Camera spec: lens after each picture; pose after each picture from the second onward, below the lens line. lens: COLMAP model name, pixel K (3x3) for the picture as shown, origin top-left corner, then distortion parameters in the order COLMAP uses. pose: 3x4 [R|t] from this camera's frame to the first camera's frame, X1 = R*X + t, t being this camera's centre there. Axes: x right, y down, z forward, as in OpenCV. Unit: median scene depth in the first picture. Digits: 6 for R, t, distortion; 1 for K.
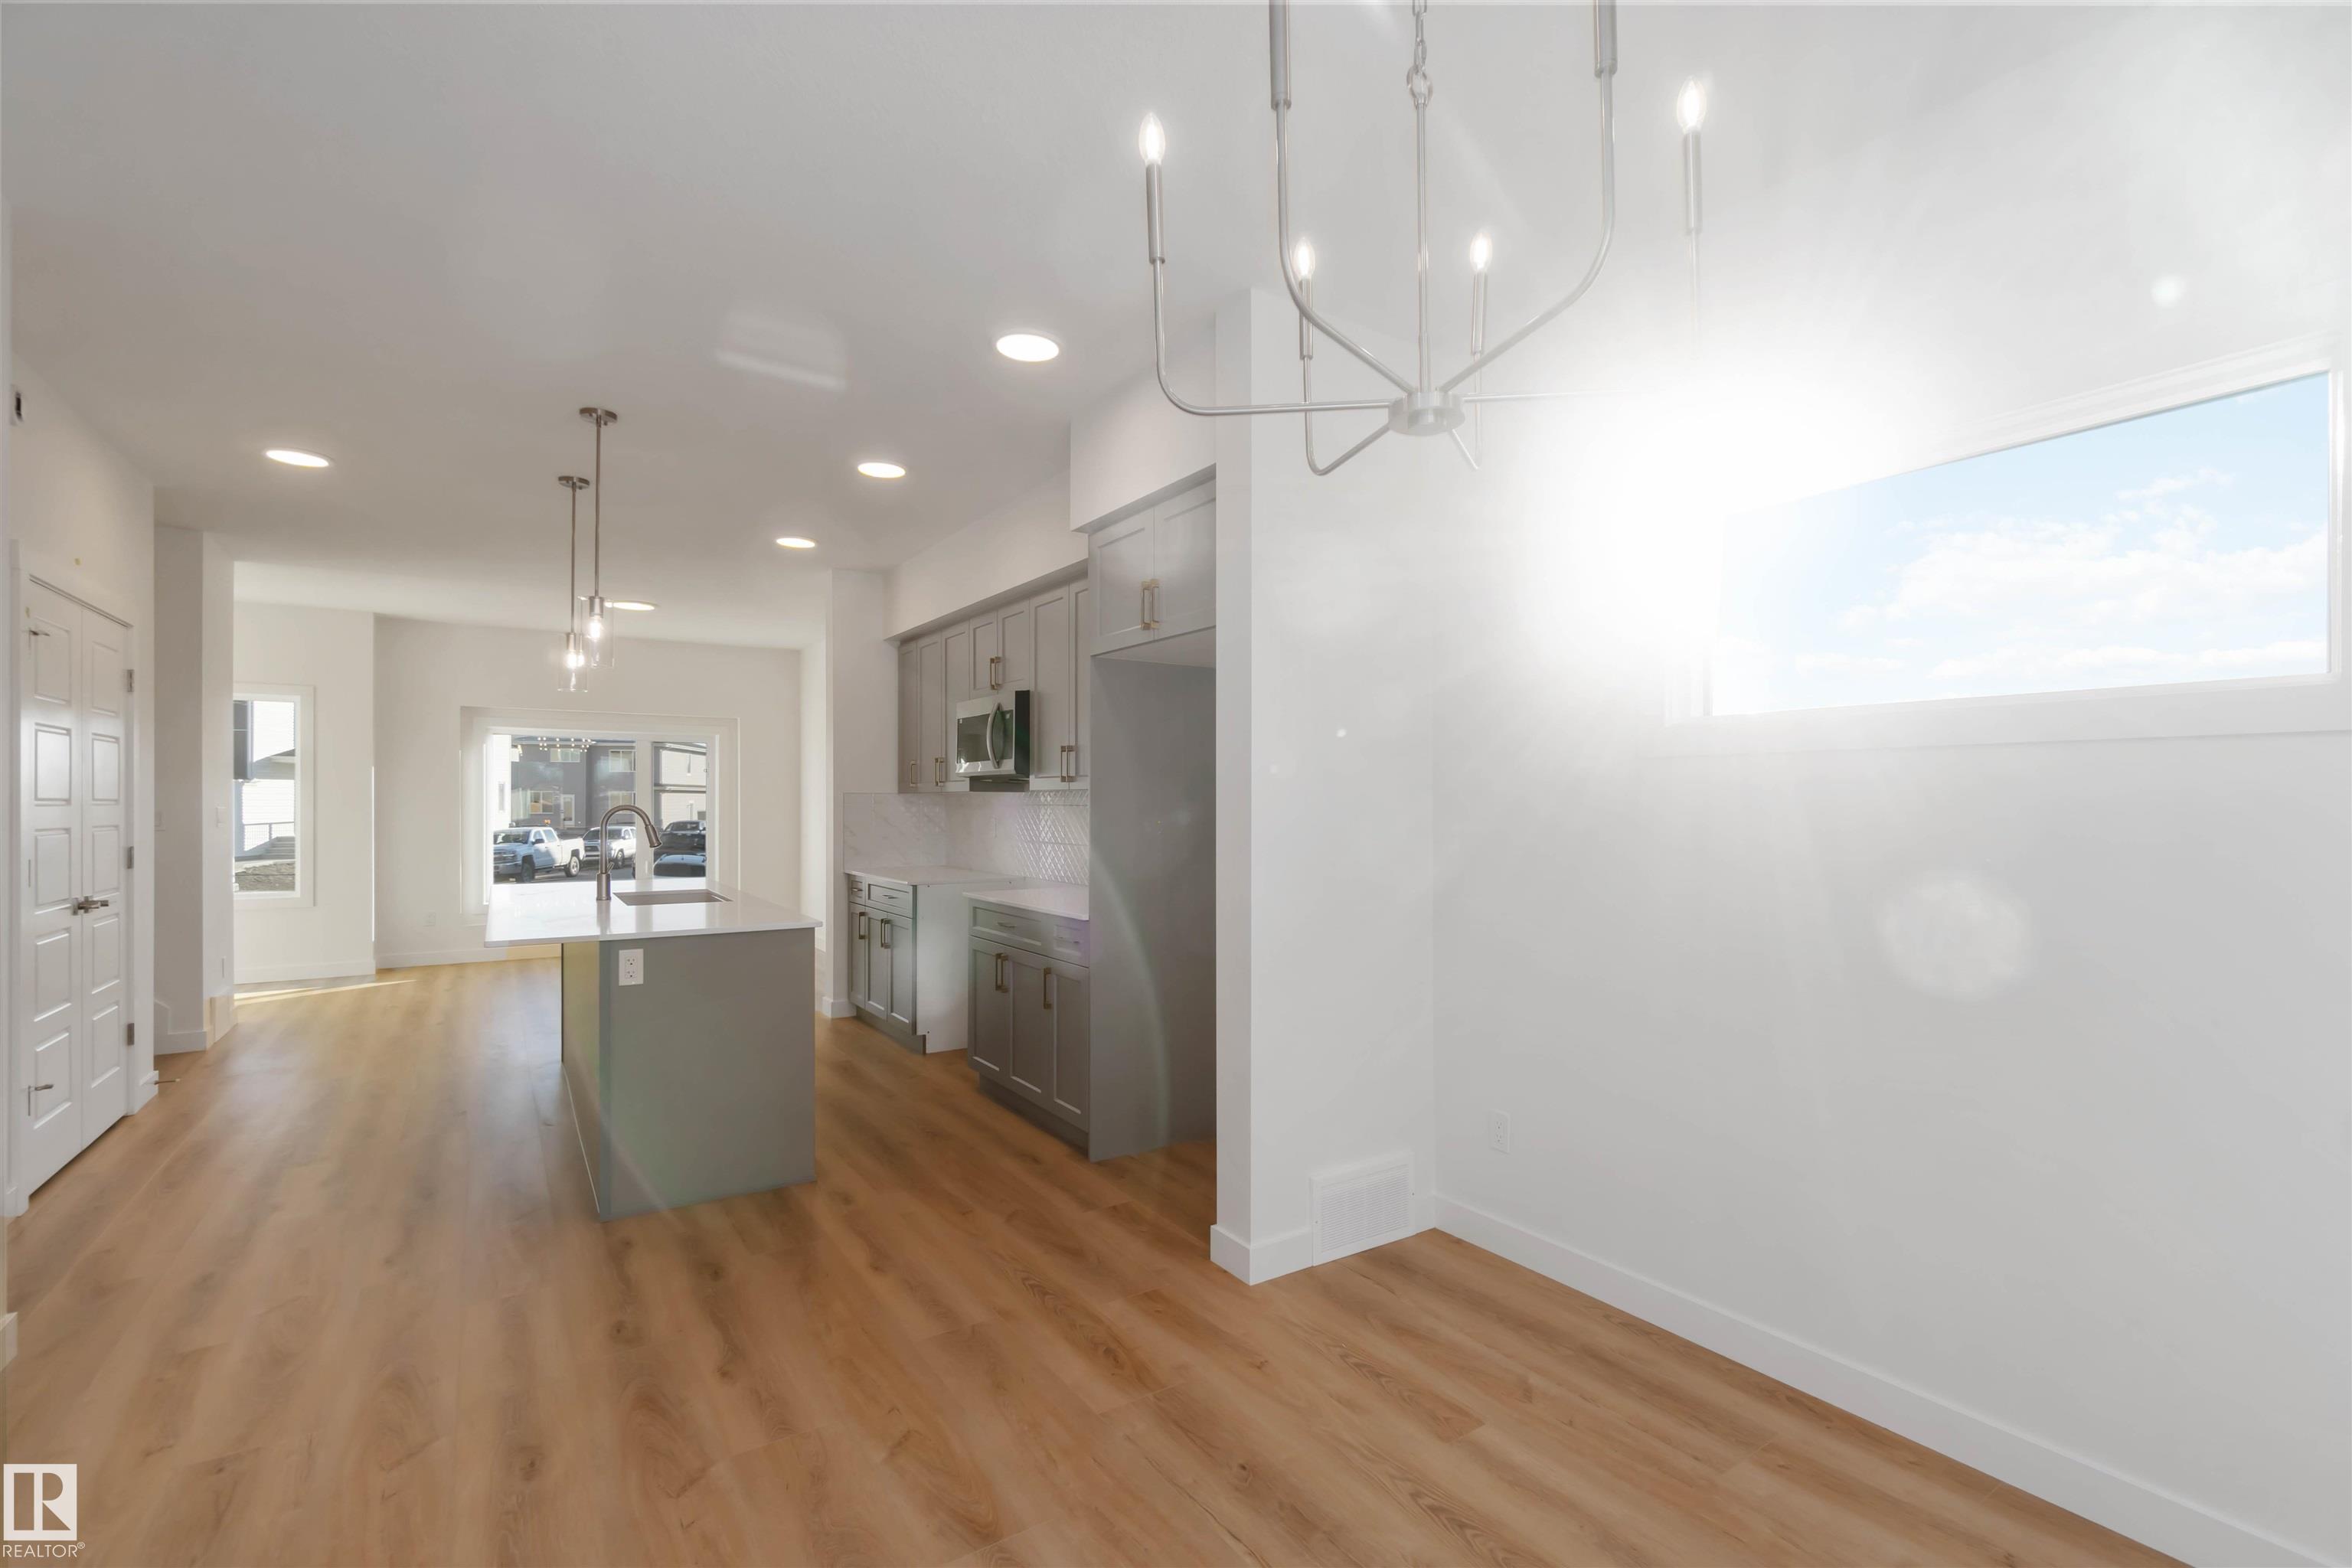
lens RADIAL K [[1055.8, 0, 1203.1], [0, 1055.8, 792.2], [0, 0, 1]] dist [-0.002397, -0.000201]
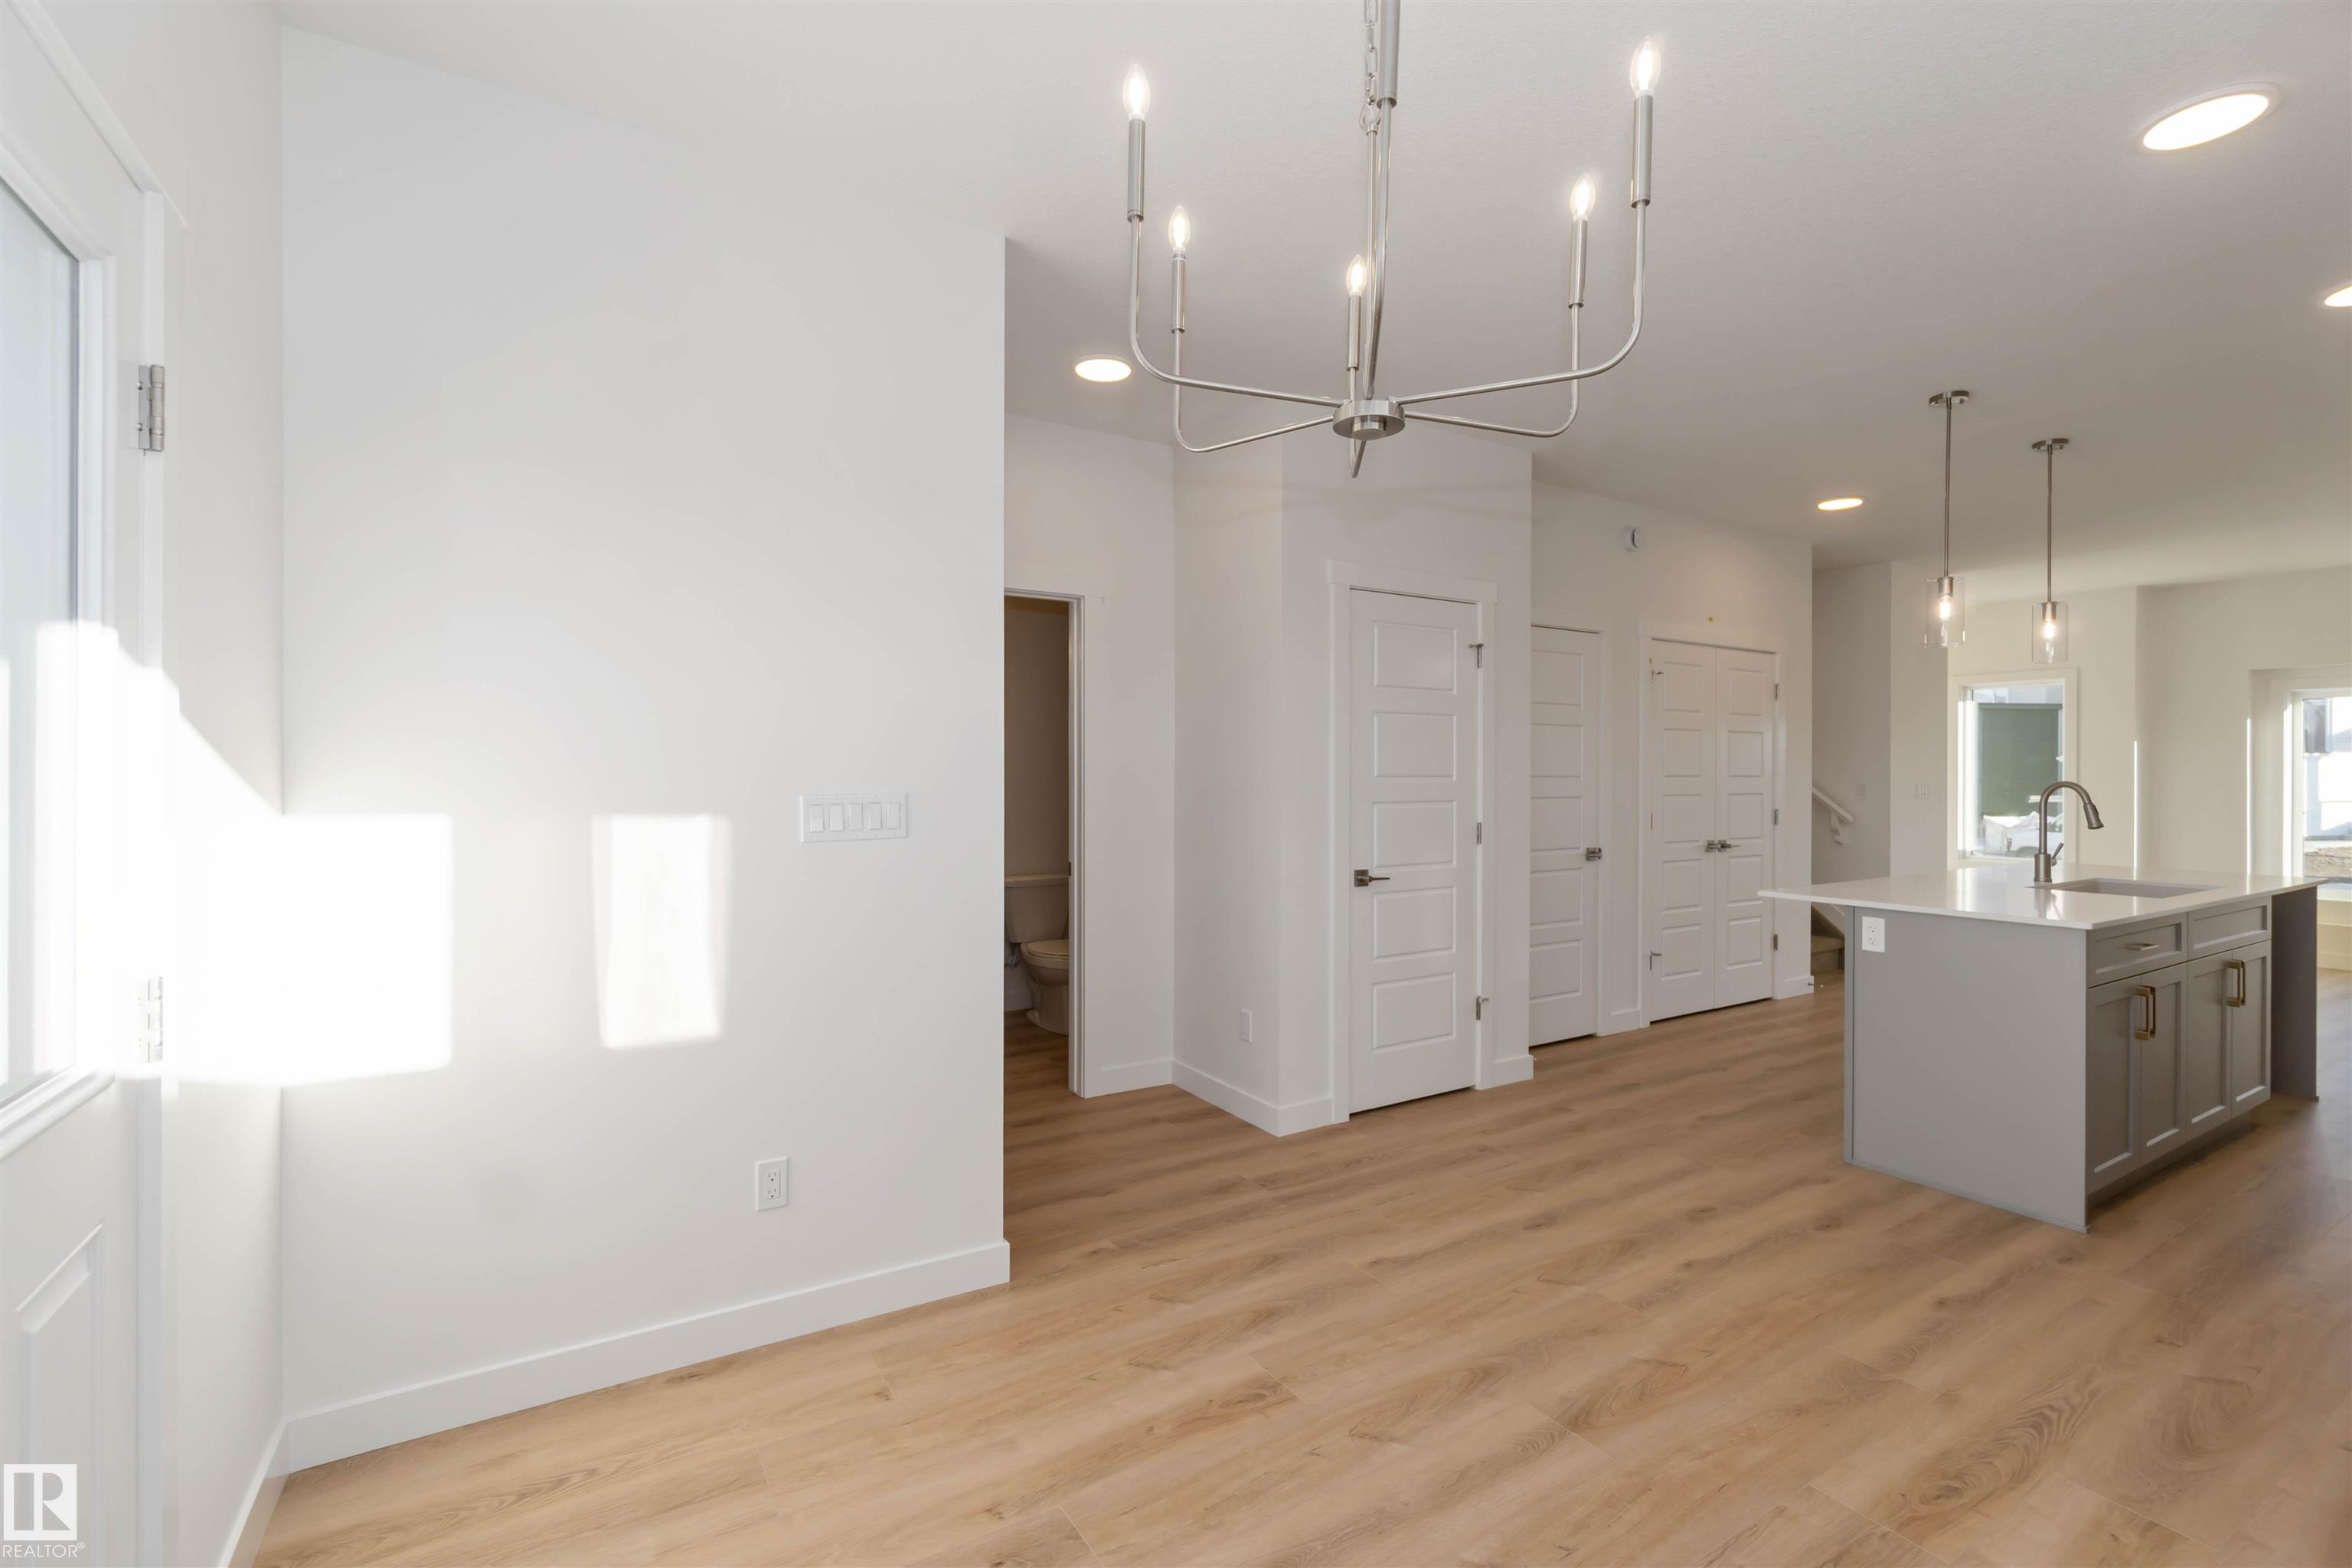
lens RADIAL K [[1029.0, 0, 1180.1], [0, 1029.0, 762.2], [0, 0, 1]] dist [-0.002162, -0.000135]
pose [[-0.050368, -0.013509, -0.998639, 0.526417], [0.007902, 0.999872, -0.013925, 0.002255], [0.998699, -0.008593, -0.050255, 0.360555]]
